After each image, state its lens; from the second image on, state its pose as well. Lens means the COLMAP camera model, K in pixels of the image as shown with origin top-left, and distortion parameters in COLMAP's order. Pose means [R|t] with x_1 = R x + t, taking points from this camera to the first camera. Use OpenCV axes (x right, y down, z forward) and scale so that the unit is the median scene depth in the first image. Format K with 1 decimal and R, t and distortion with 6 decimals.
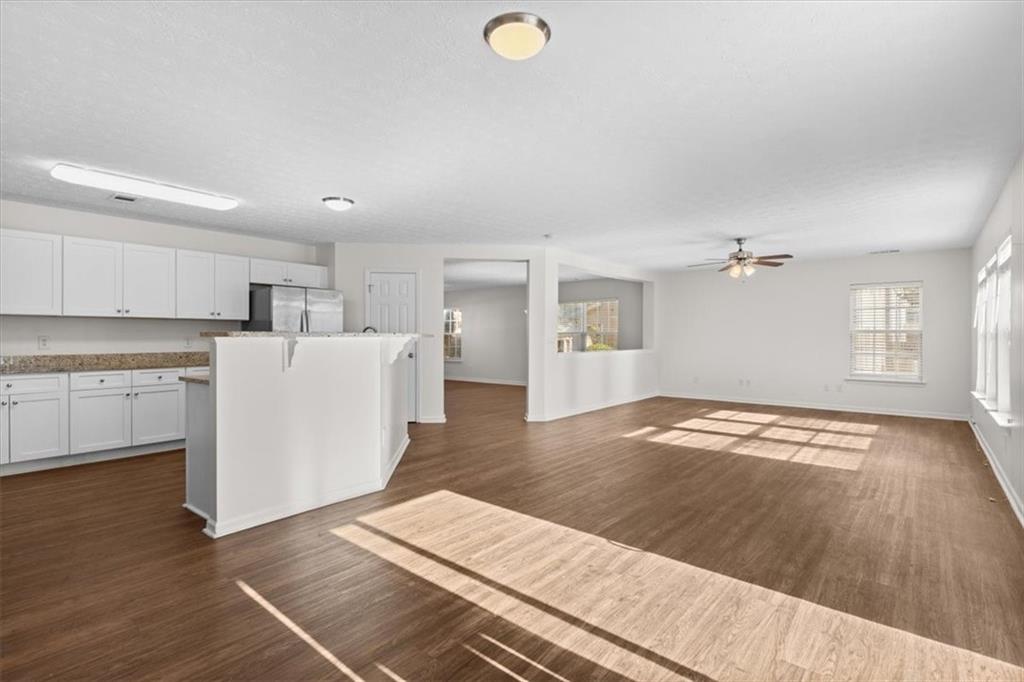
lens RADIAL K [[497.8, 0, 517.2], [0, 497.8, 334.8], [0, 0, 1]] dist [0.013575, -0.000265]
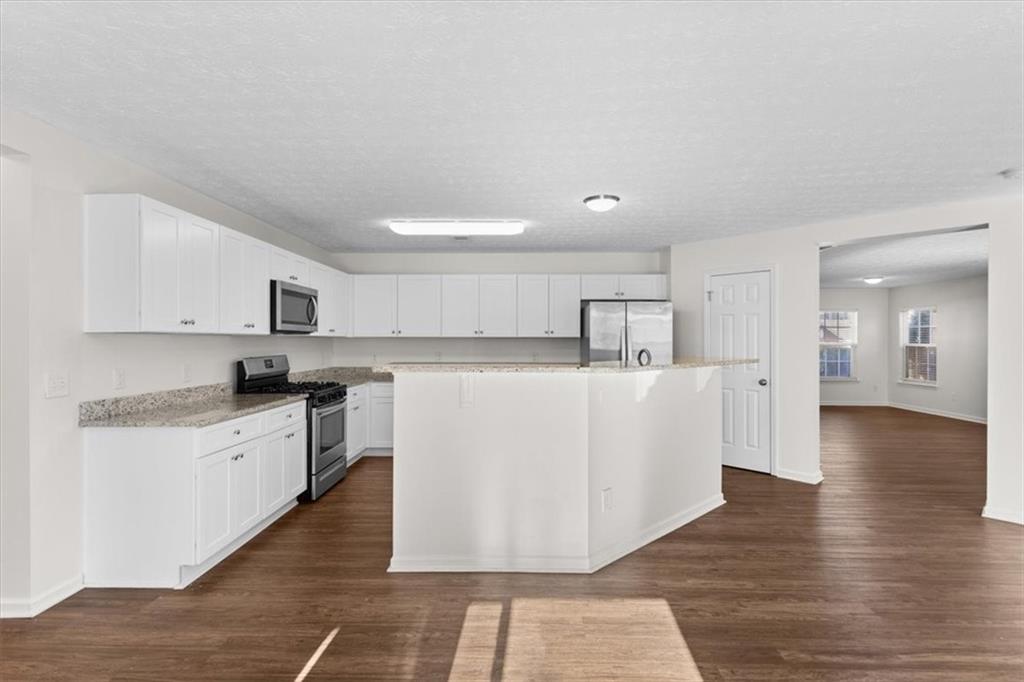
lens RADIAL K [[497.8, 0, 517.2], [0, 497.8, 334.8], [0, 0, 1]] dist [0.013575, -0.000265]
pose [[0.617156, -0.005040, -0.786825, 0.175044], [0.000249, 0.999981, -0.006210, -0.029906], [0.786841, 0.003637, 0.617145, 0.306145]]
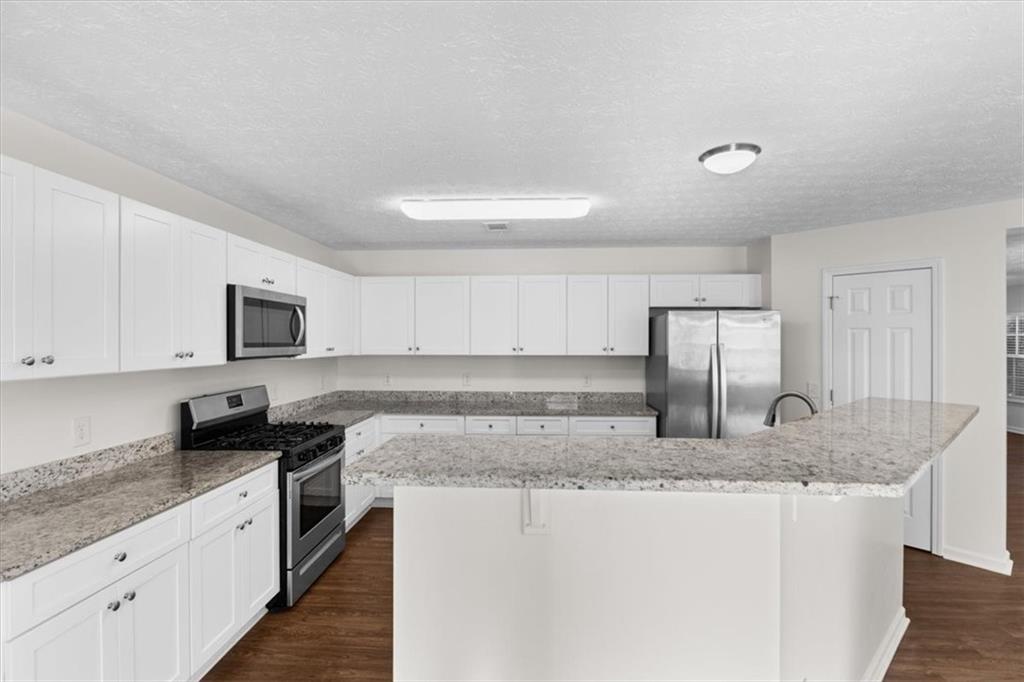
lens RADIAL K [[470.6, 0, 512.3], [0, 470.6, 336.8], [0, 0, 1]] dist [-0.009177, -0.000006]
pose [[0.579432, -0.001643, -0.815019, -0.071514], [0.000681, 0.999999, -0.001532, -0.060950], [0.815020, 0.000333, 0.579432, 0.432266]]
